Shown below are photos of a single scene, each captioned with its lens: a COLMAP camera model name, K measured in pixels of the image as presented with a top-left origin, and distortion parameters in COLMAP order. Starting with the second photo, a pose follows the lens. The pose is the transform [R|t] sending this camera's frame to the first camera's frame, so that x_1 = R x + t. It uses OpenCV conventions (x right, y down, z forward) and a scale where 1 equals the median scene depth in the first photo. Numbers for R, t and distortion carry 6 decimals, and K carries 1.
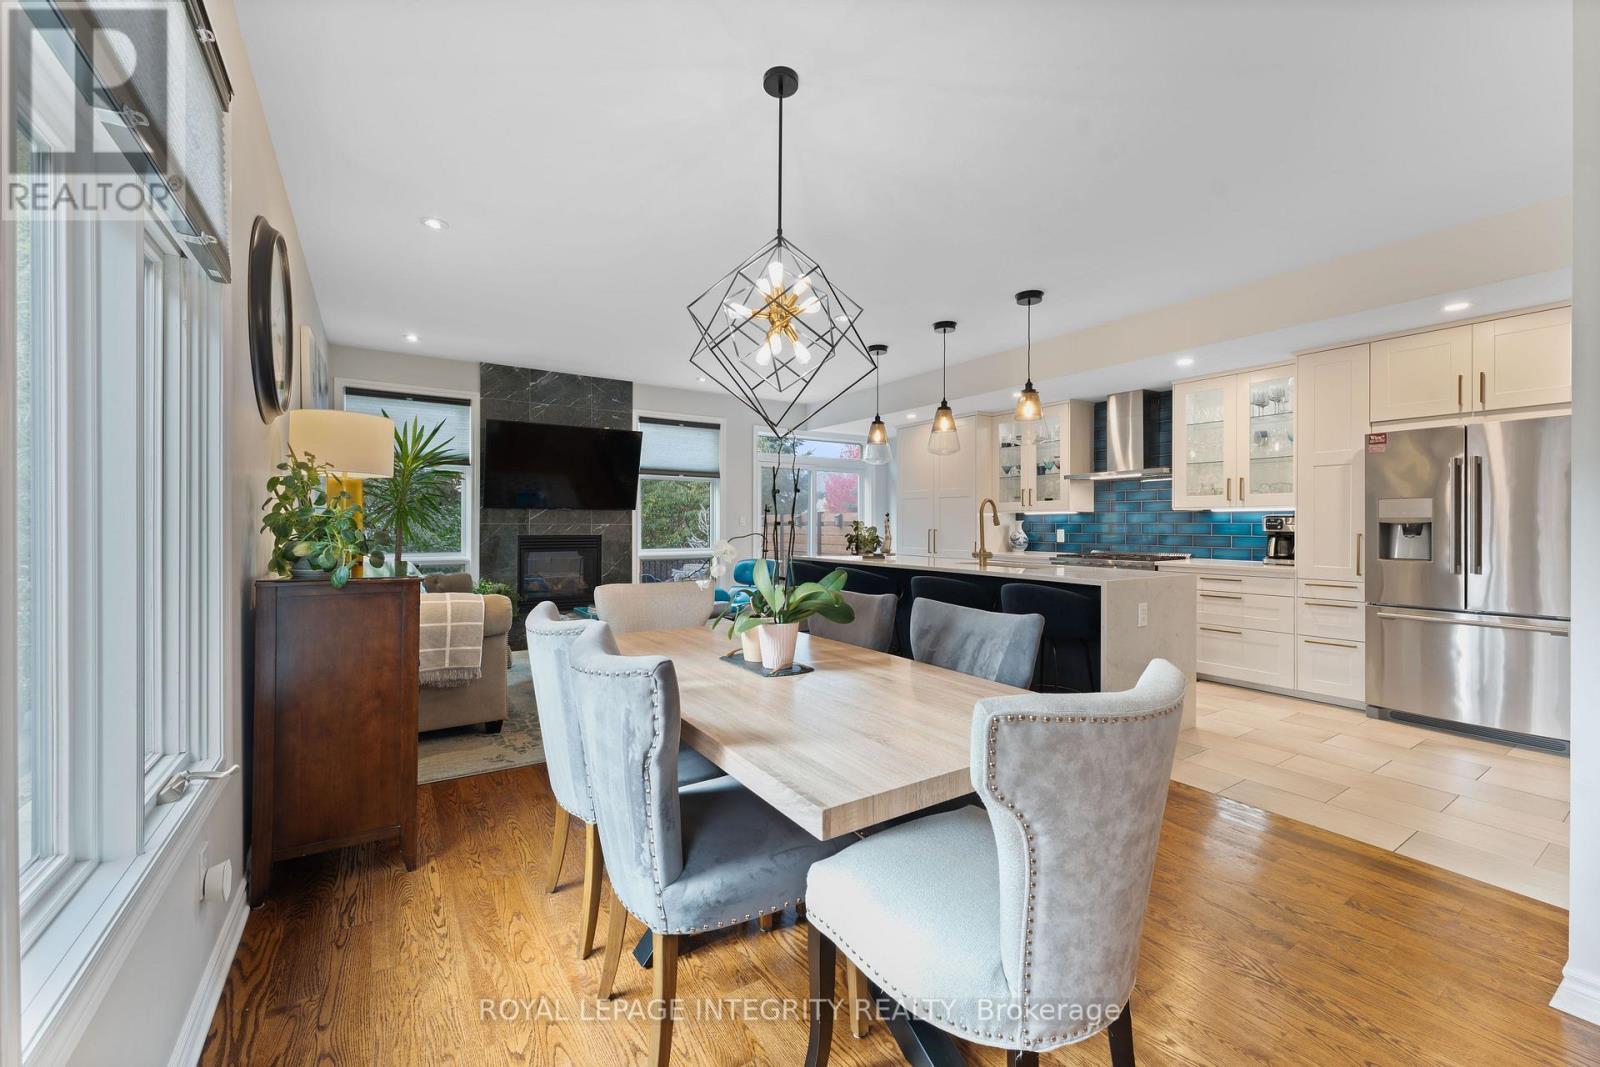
lens RADIAL K [[648.9, 0, 794.2], [0, 648.9, 524.7], [0, 0, 1]] dist [-0.003629, -0.000671]
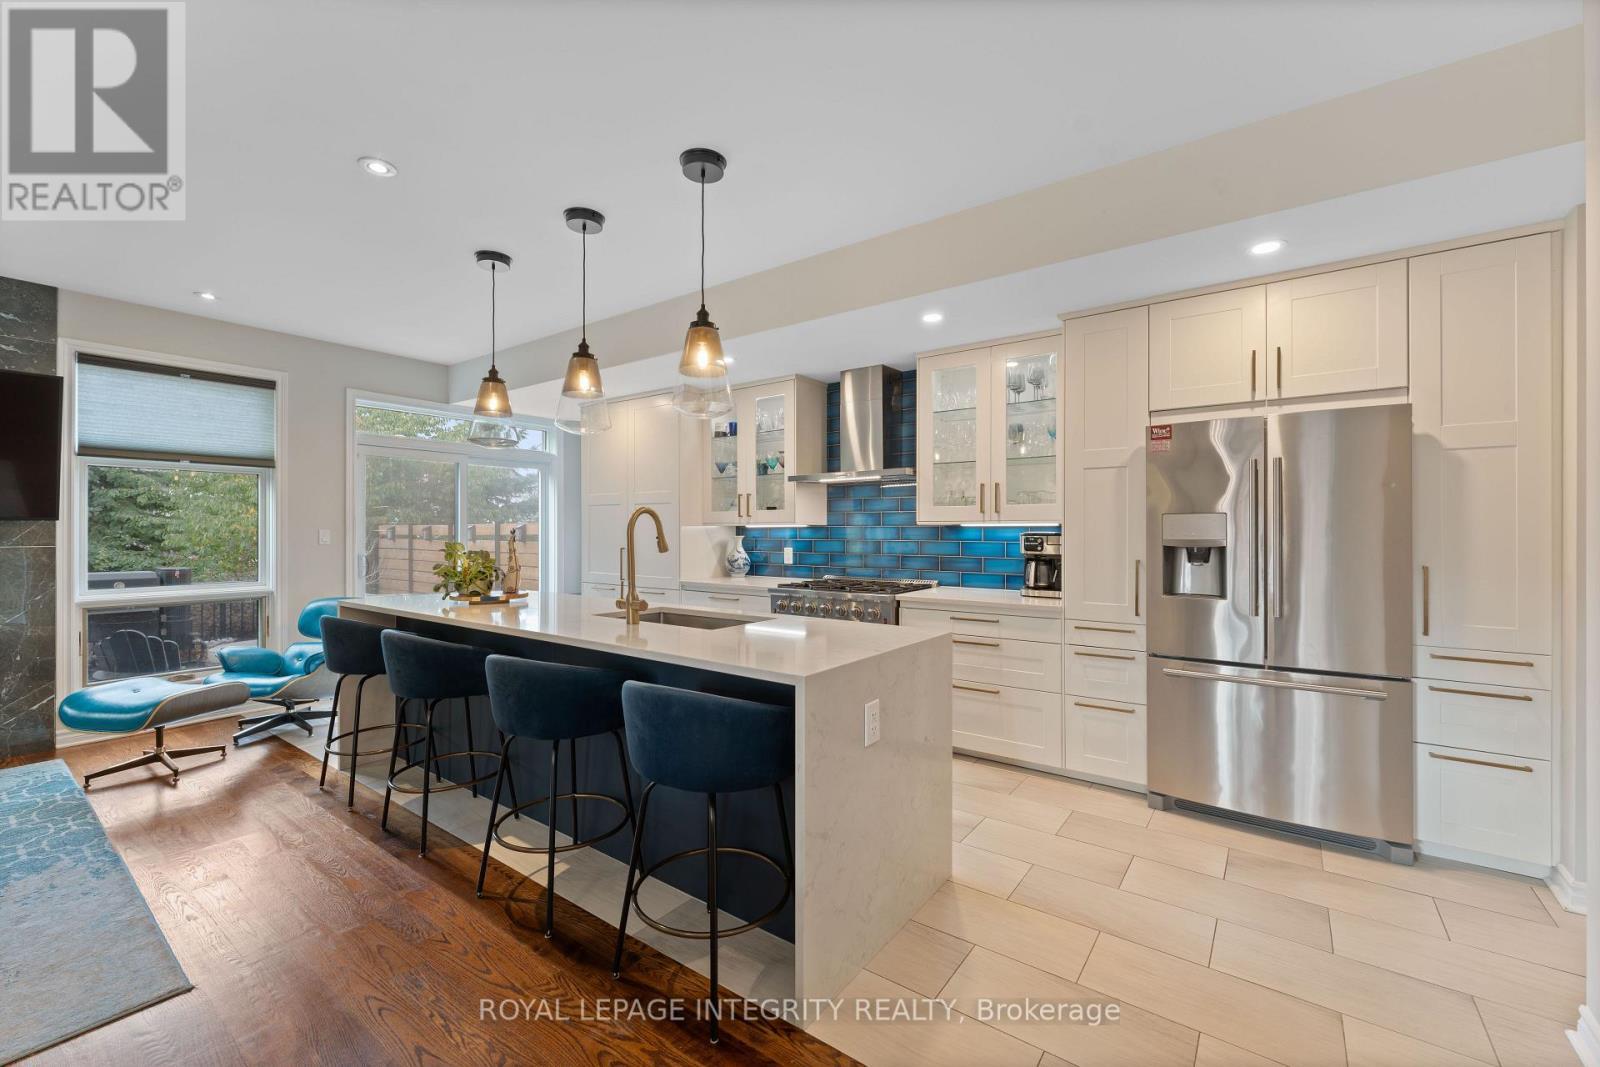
lens RADIAL K [[648.9, 0, 801.4], [0, 648.9, 530.7], [0, 0, 1]] dist [-0.003629, -0.000671]
pose [[0.937437, -0.002908, 0.348142, 0.186202], [0.002068, 0.999994, 0.002786, -0.016814], [-0.348148, -0.001892, 0.937438, 0.323868]]
